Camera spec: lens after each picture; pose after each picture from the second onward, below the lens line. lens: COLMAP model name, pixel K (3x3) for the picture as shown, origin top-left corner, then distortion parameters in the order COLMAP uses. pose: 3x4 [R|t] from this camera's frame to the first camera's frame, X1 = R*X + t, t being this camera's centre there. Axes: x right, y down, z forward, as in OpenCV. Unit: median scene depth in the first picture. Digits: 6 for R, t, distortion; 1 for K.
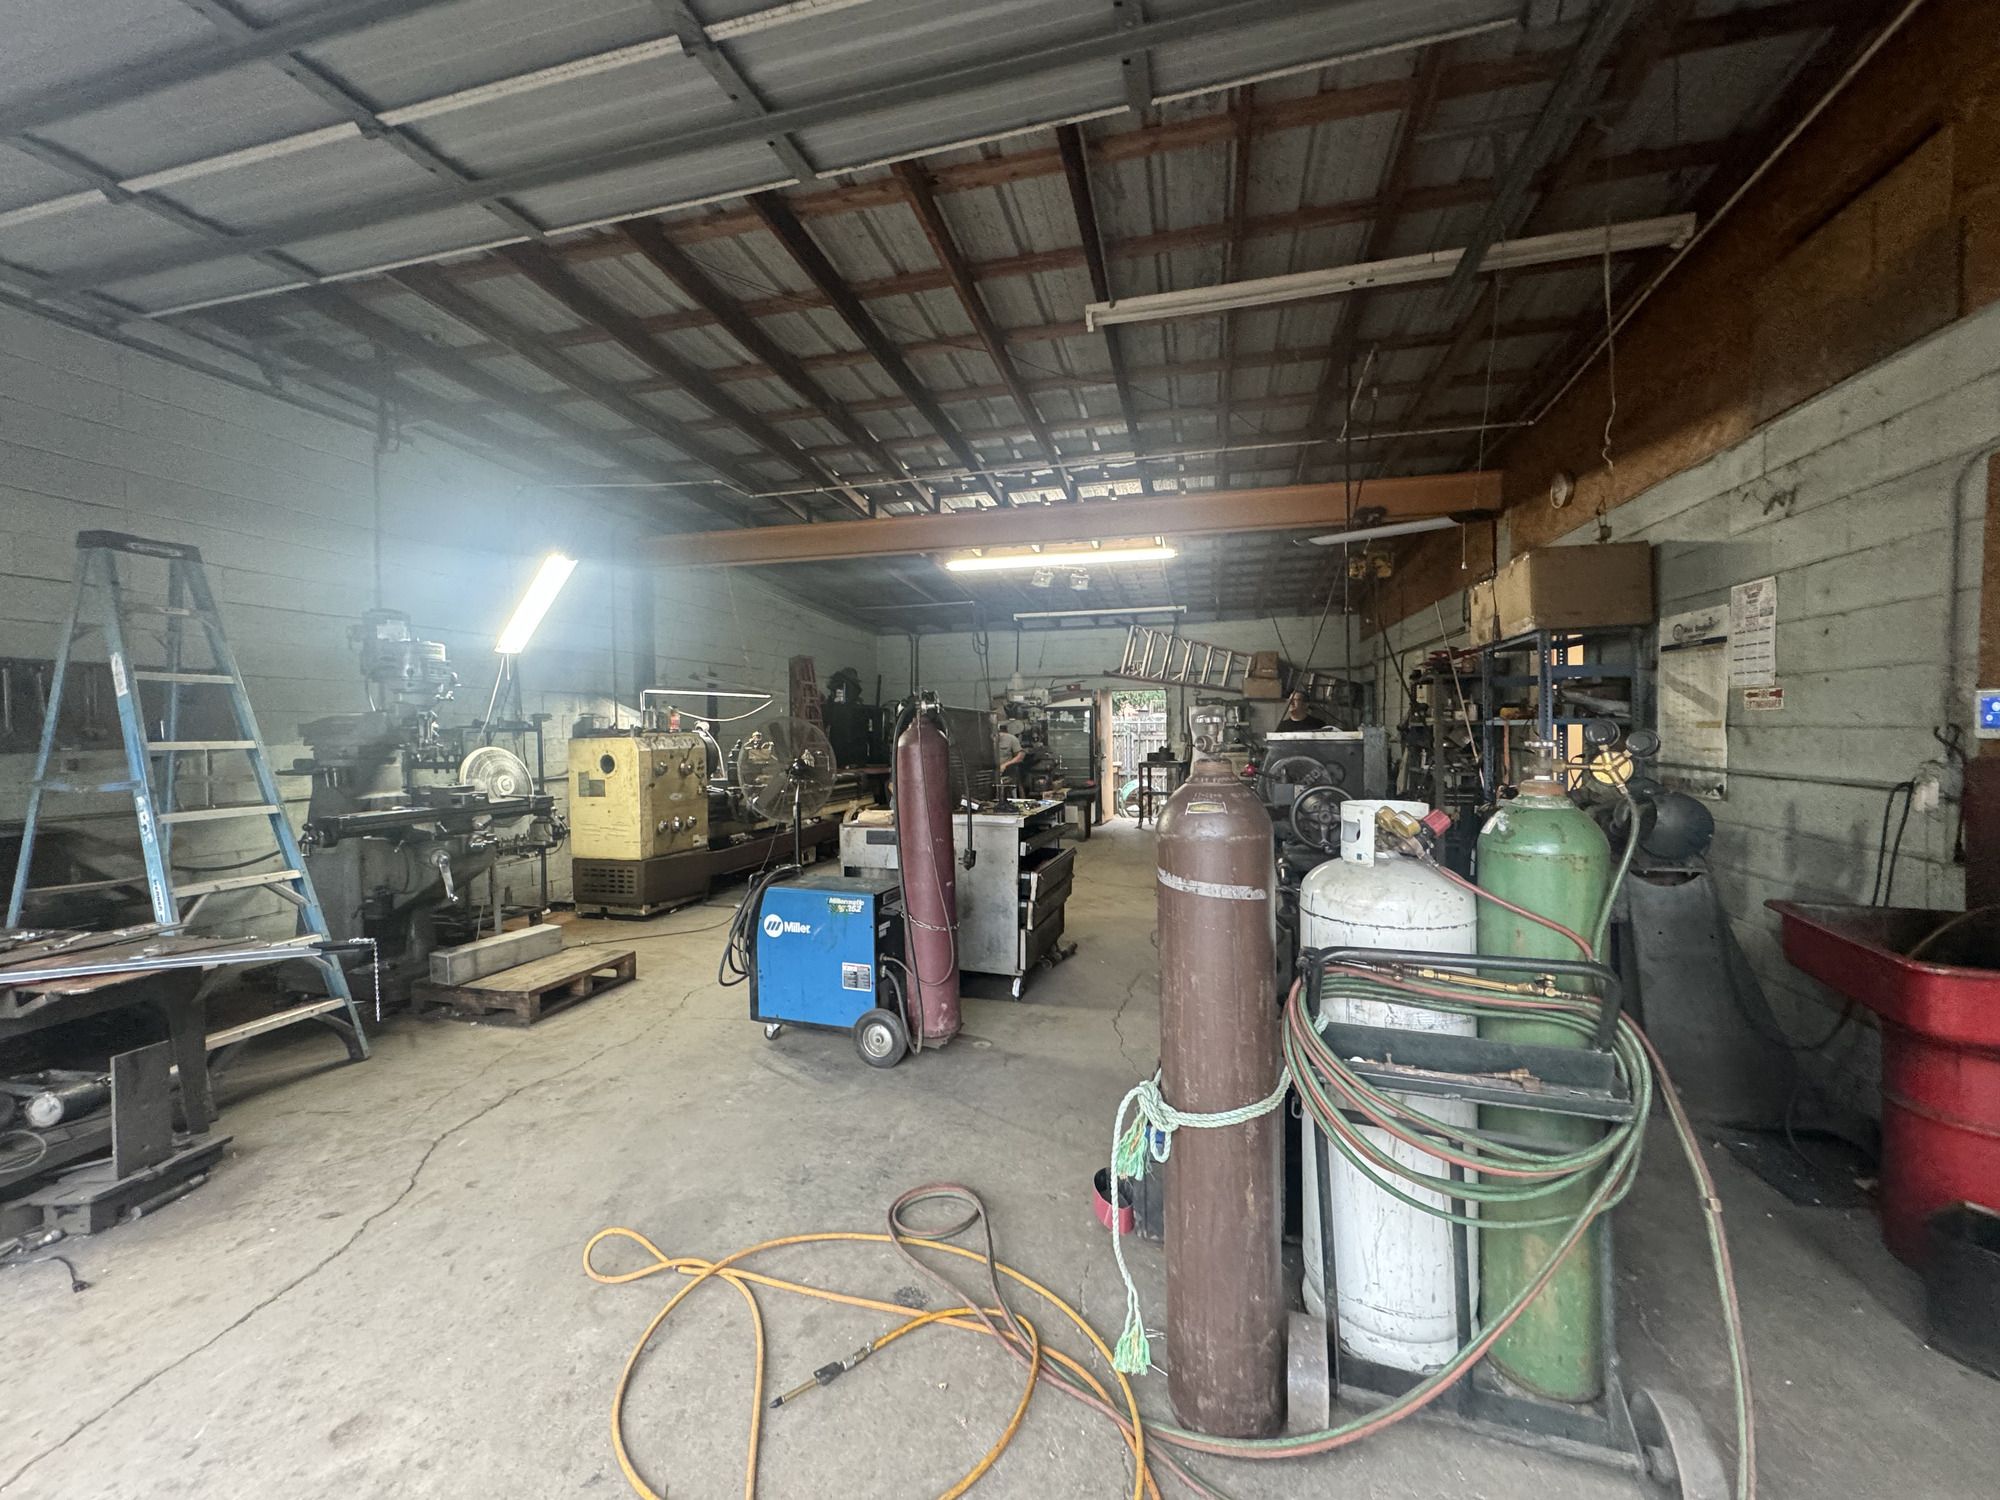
lens RADIAL K [[799.4, 0, 1000.0], [0, 799.4, 750.0], [0, 0, 1]] dist [0.001177, 0.000097]
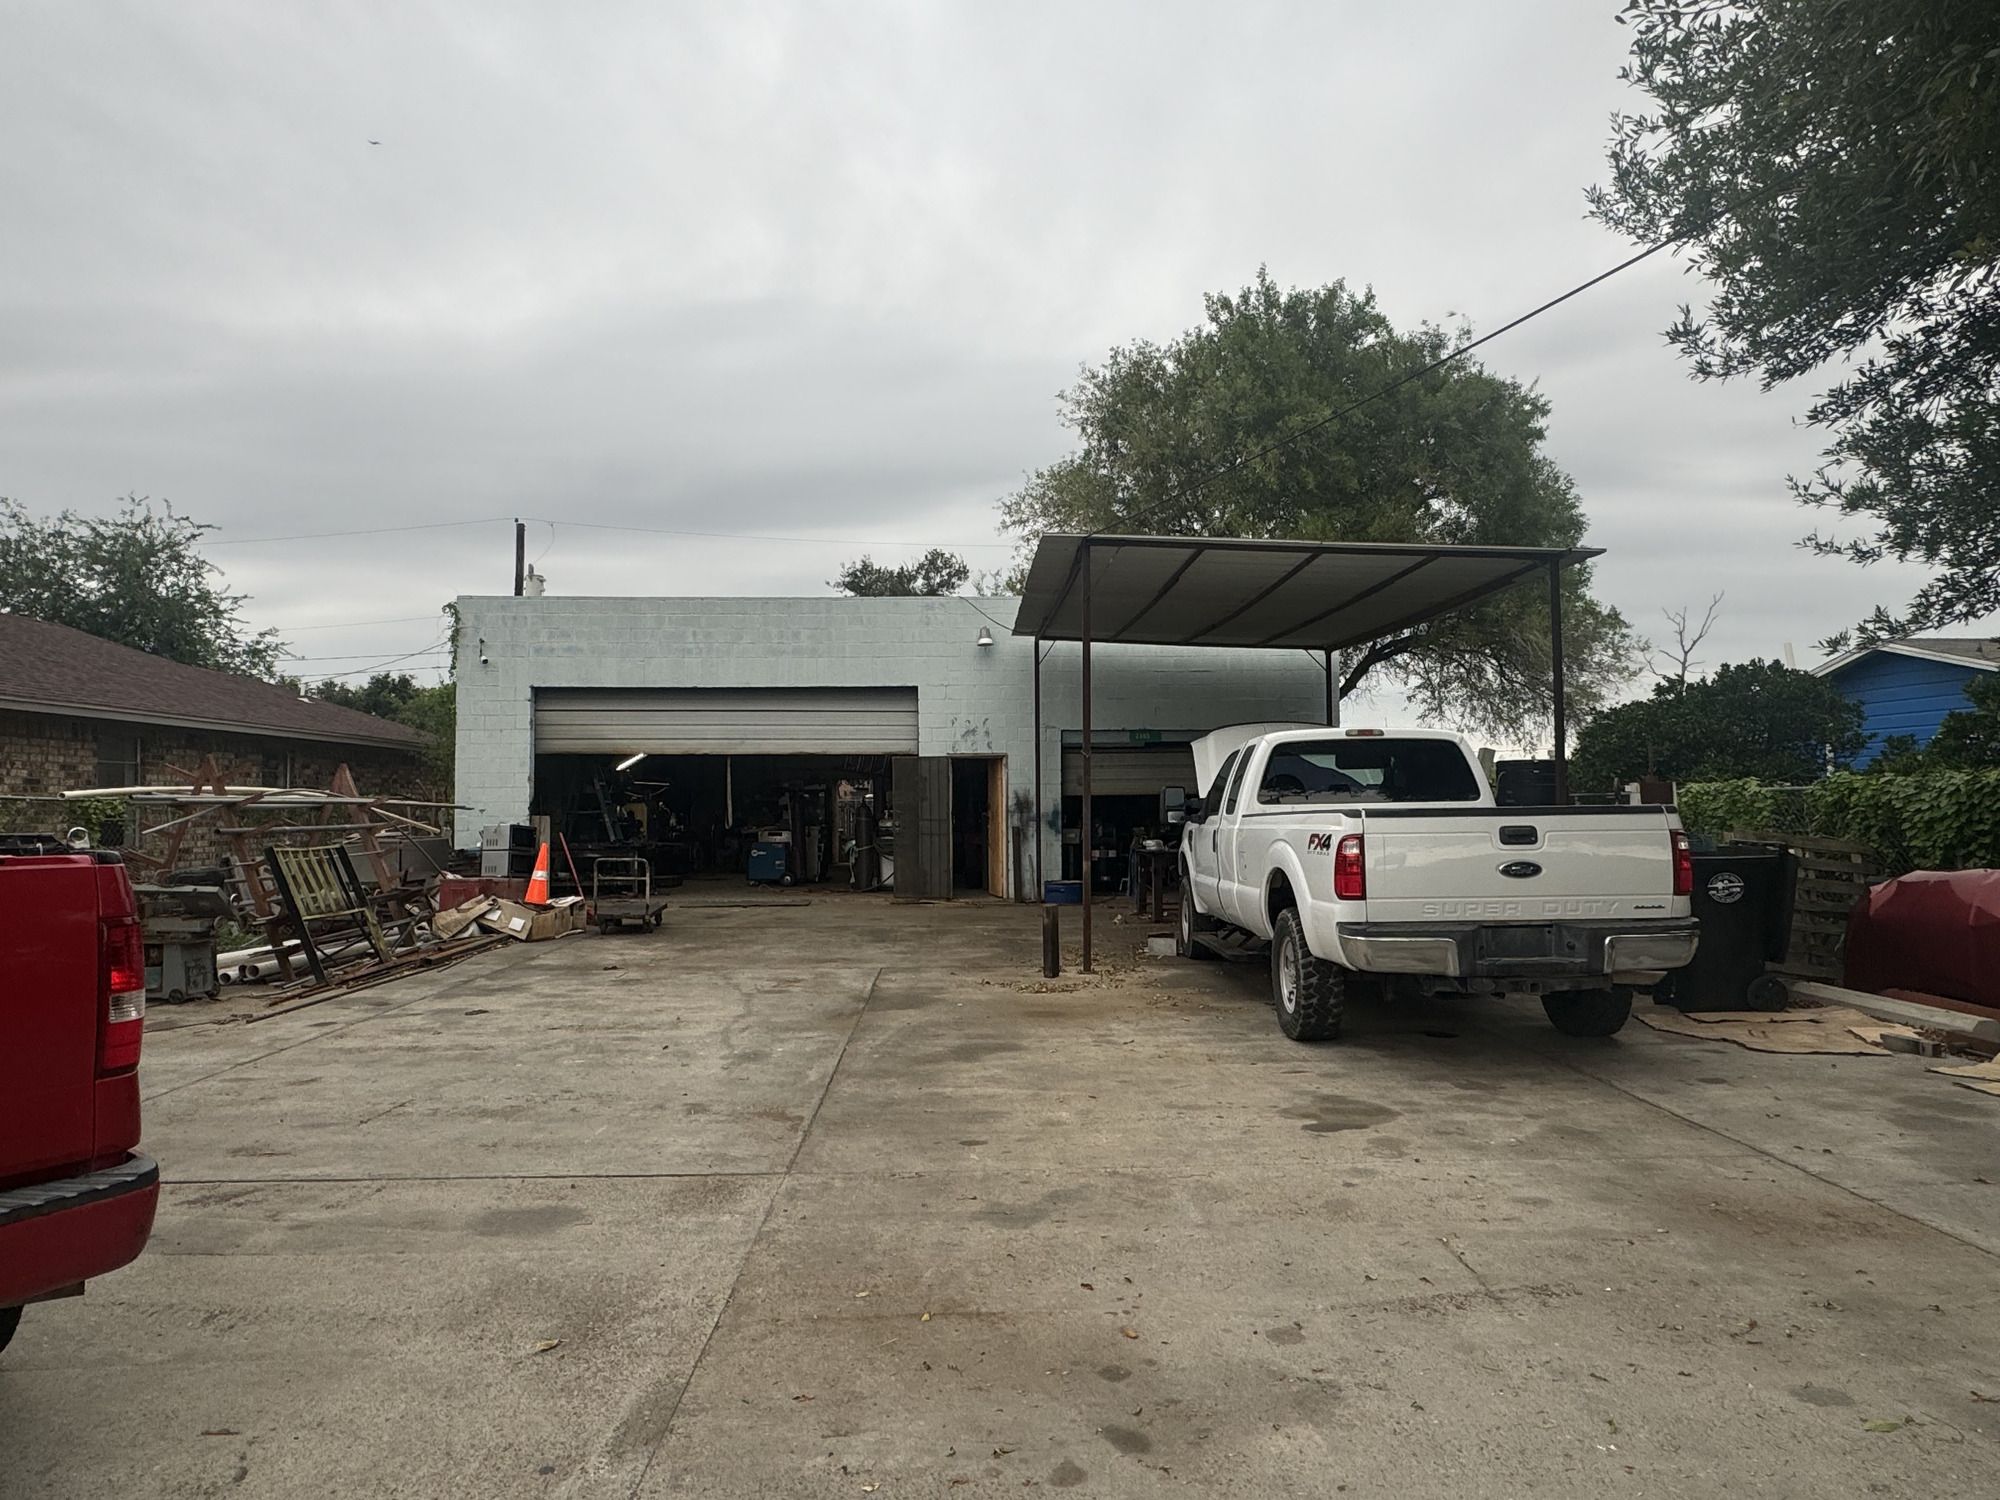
lens RADIAL K [[1262.4, 0, 1000.0], [0, 1262.4, 750.0], [0, 0, 1]] dist [0.002247, -0.001276]
pose [[0.959827, 0.020272, 0.279858, -0.668229], [0.001628, 0.996967, -0.077803, 0.161224], [-0.280586, 0.075133, 0.956884, -3.899987]]
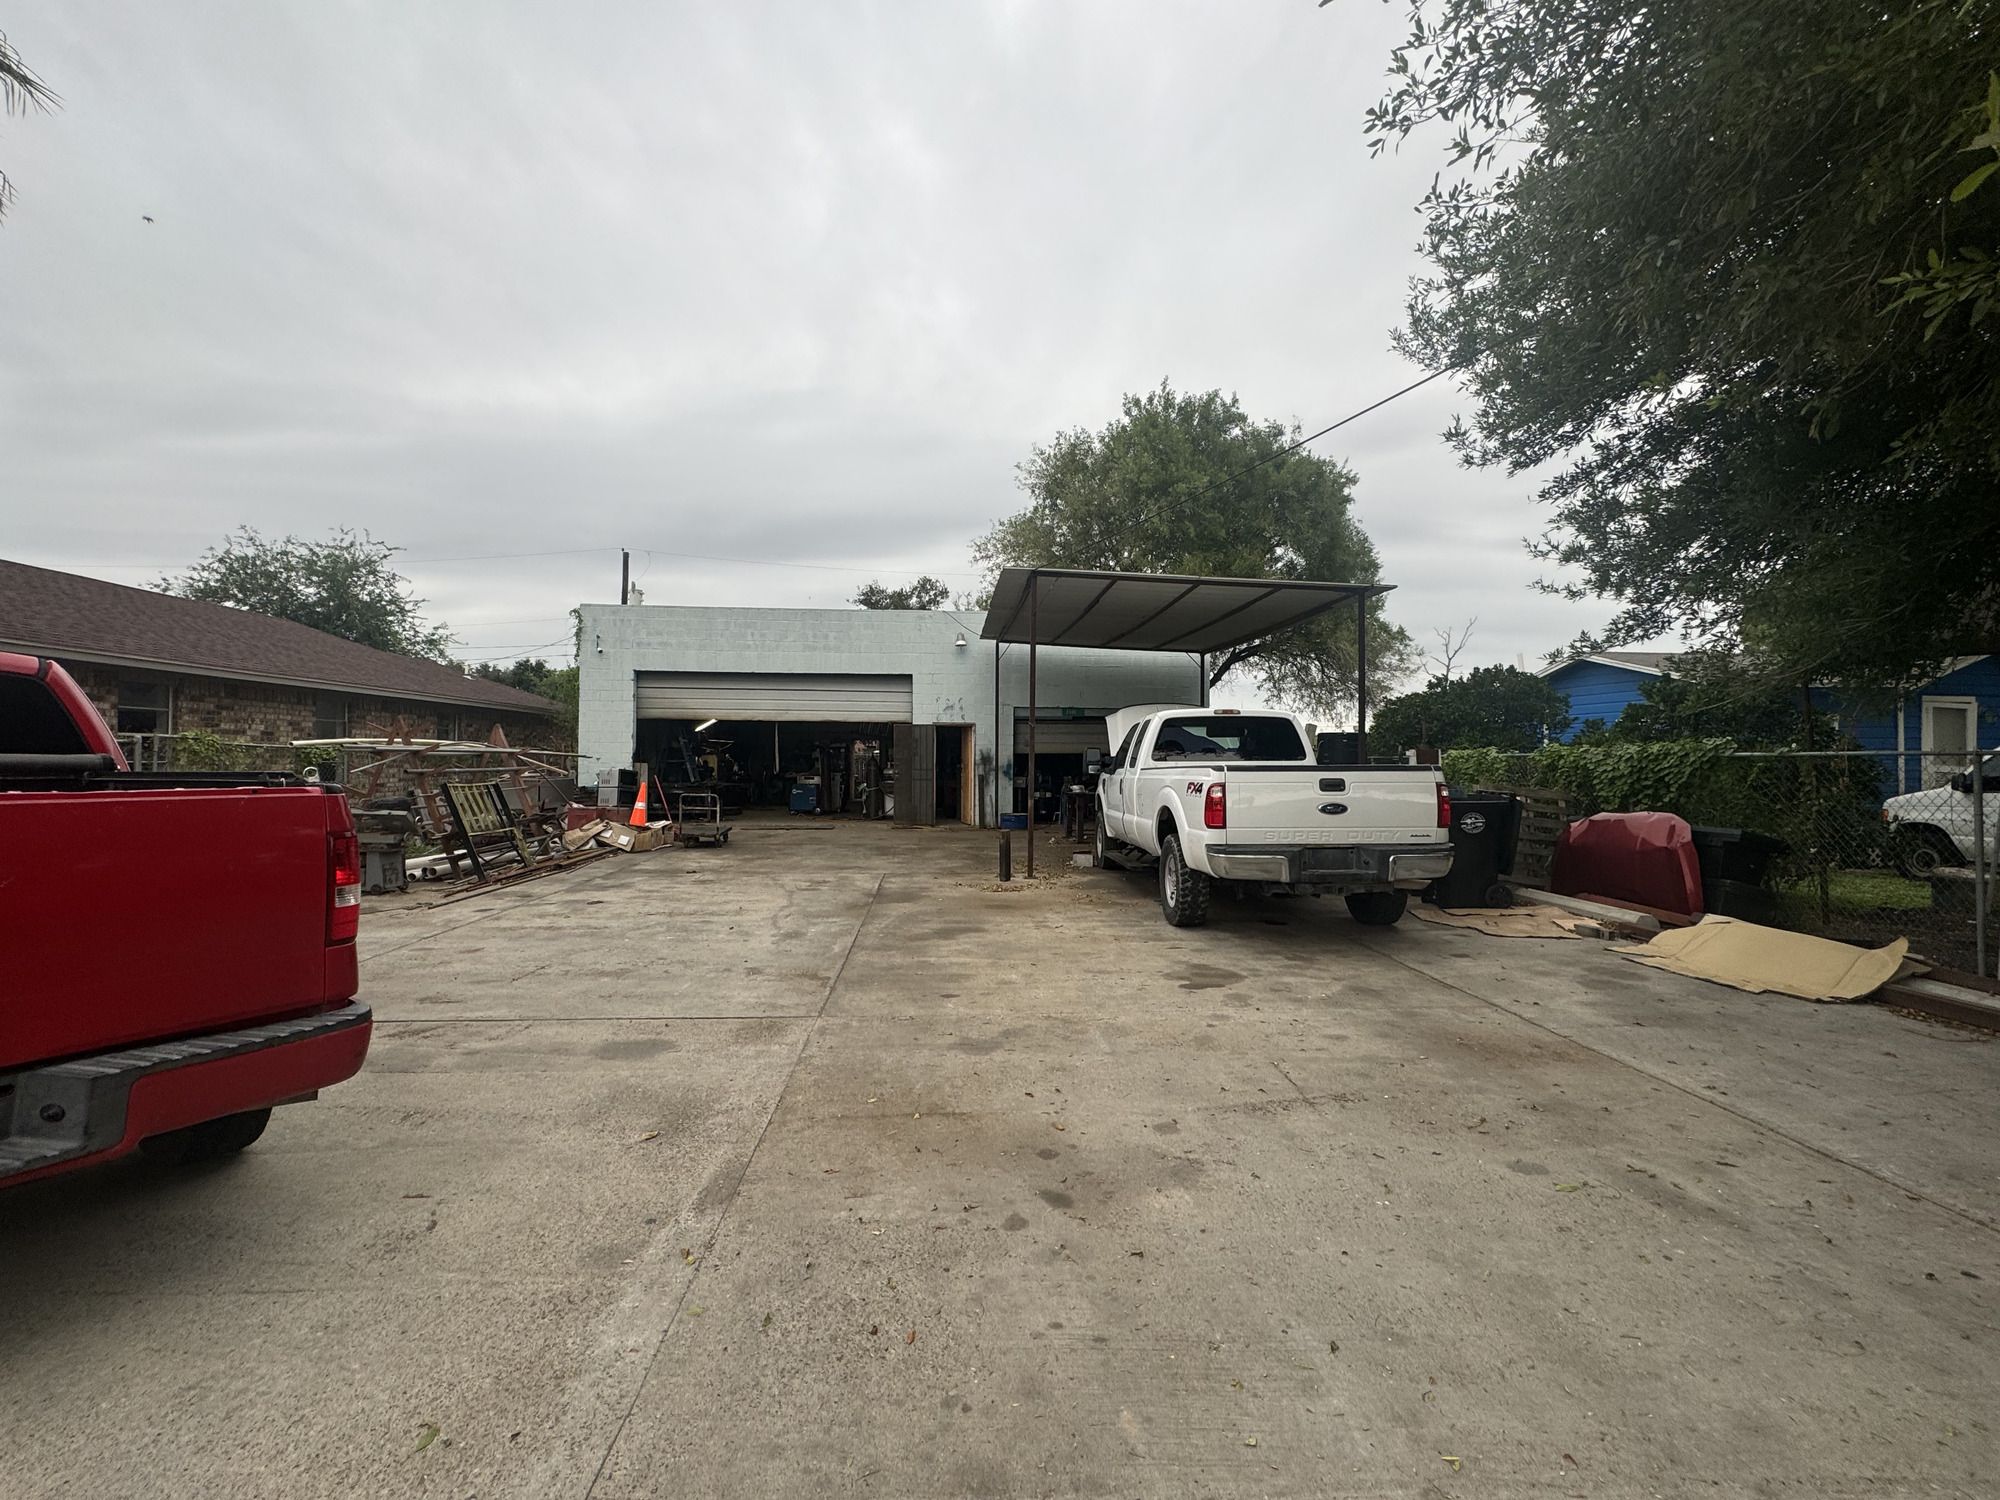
lens RADIAL K [[895.4, 0, 998.9], [0, 895.4, 746.3], [0, 0, 1]] dist [0.000690, 0.000111]
pose [[0.949689, 0.024637, 0.312225, -0.673809], [-0.009716, 0.998739, -0.049254, 0.161407], [-0.313045, 0.043743, 0.948731, -3.903551]]
